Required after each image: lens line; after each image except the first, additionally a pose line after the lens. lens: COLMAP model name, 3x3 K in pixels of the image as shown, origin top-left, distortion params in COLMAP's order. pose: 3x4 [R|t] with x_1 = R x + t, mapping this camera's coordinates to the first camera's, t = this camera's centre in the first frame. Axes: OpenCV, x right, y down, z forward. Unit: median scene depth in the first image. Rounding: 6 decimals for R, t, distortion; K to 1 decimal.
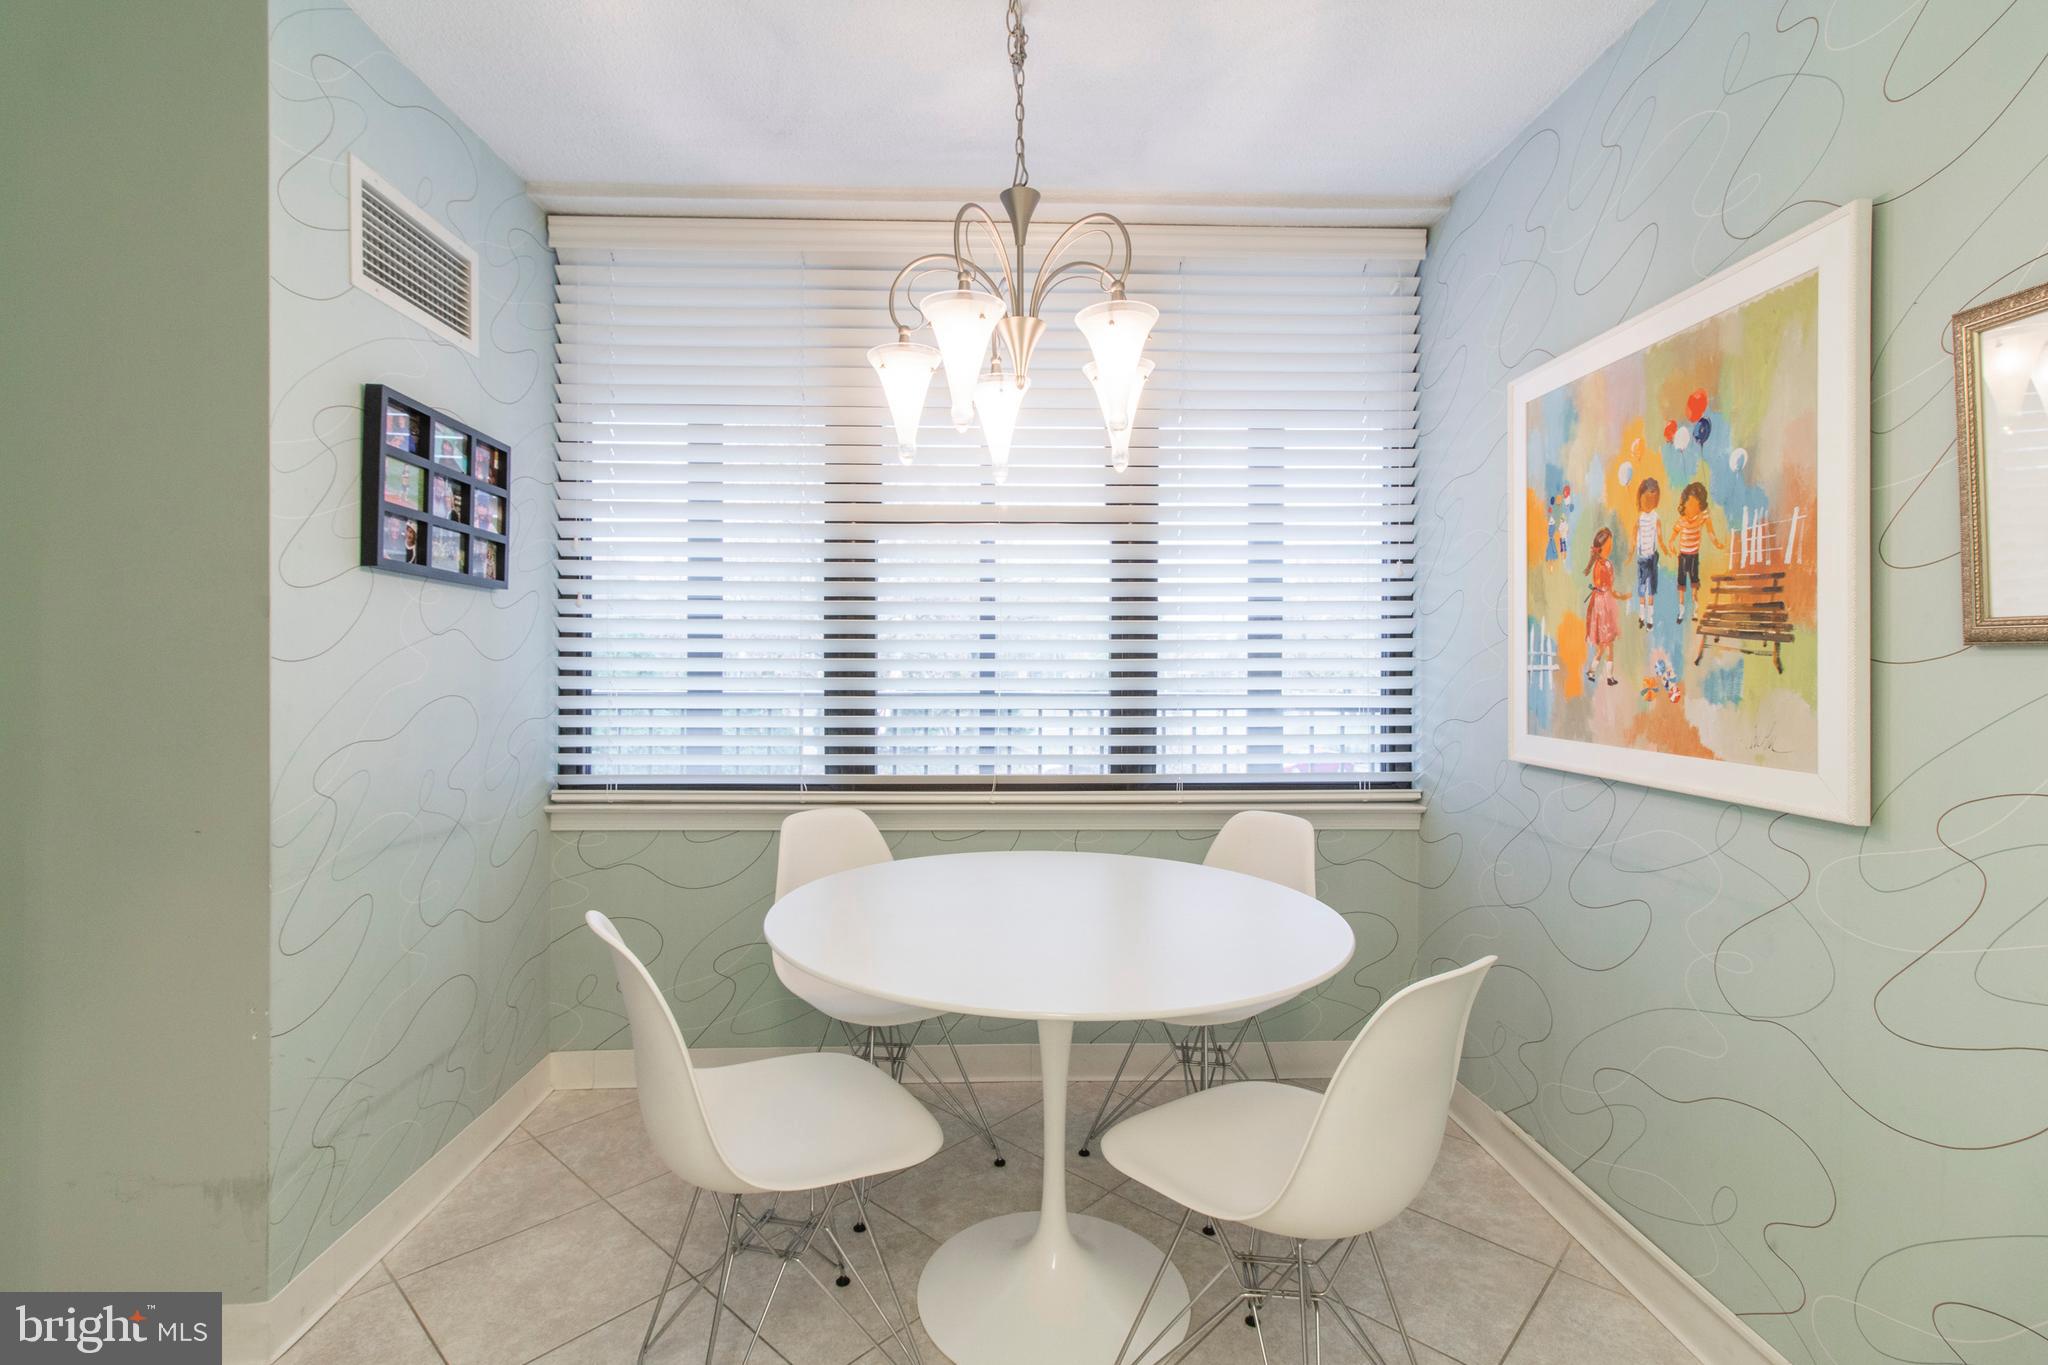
lens RADIAL K [[959.3, 0, 1001.9], [0, 959.3, 667.0], [0, 0, 1]] dist [0.002278, 0.001408]
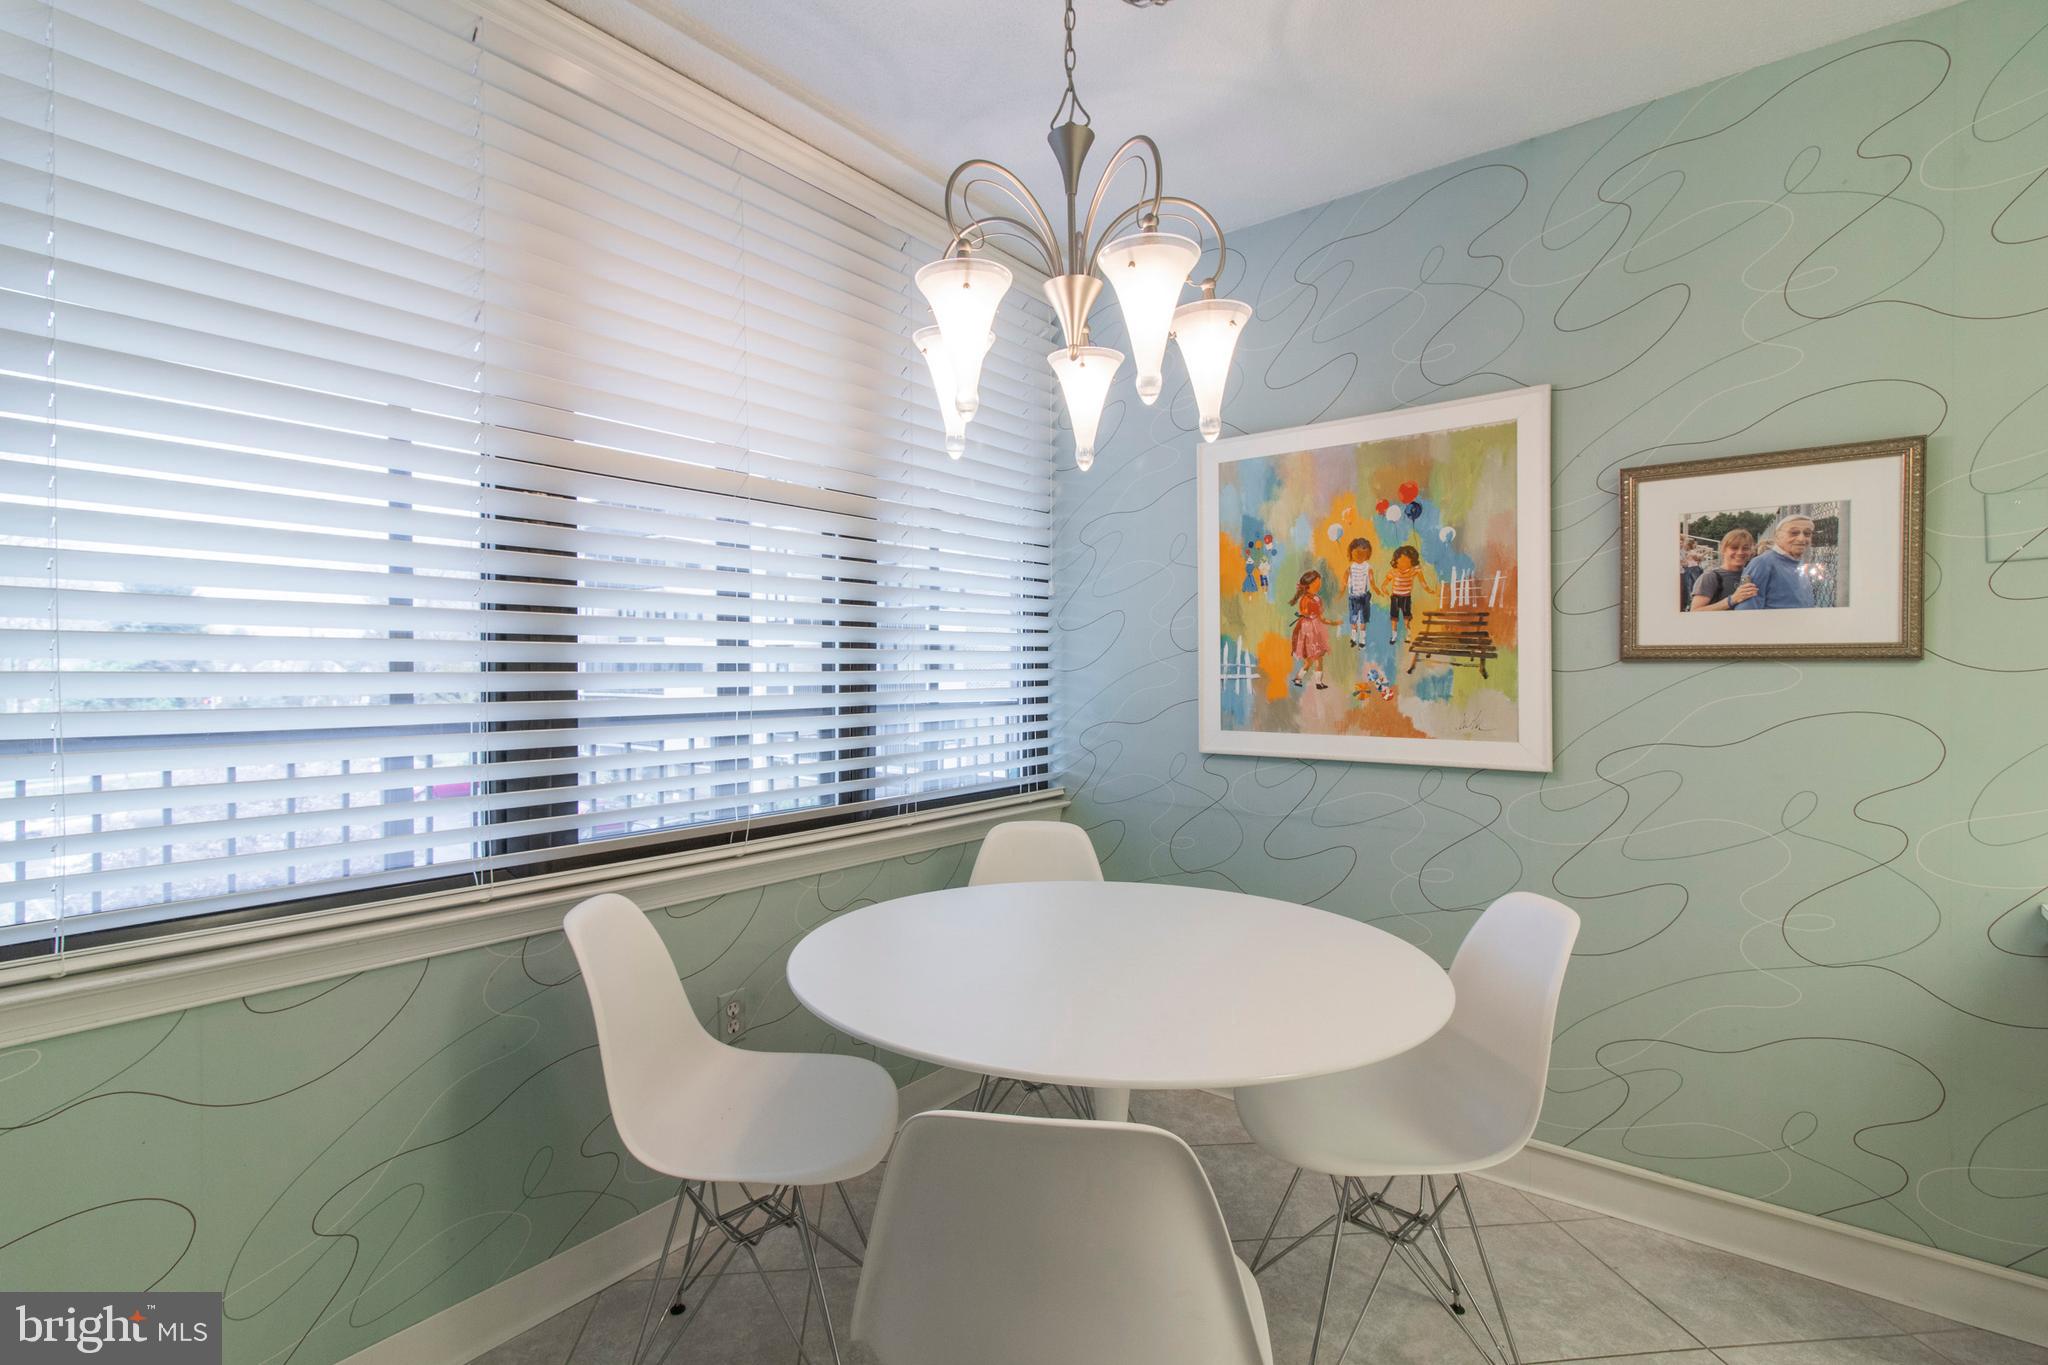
lens RADIAL K [[959.3, 0, 1020.8], [0, 959.3, 680.6], [0, 0, 1]] dist [0.002278, 0.001408]
pose [[0.640463, -0.010842, 0.767912, -0.610768], [0.009695, 0.999935, 0.006032, -0.004780], [-0.767928, 0.003582, 0.640526, 0.433129]]
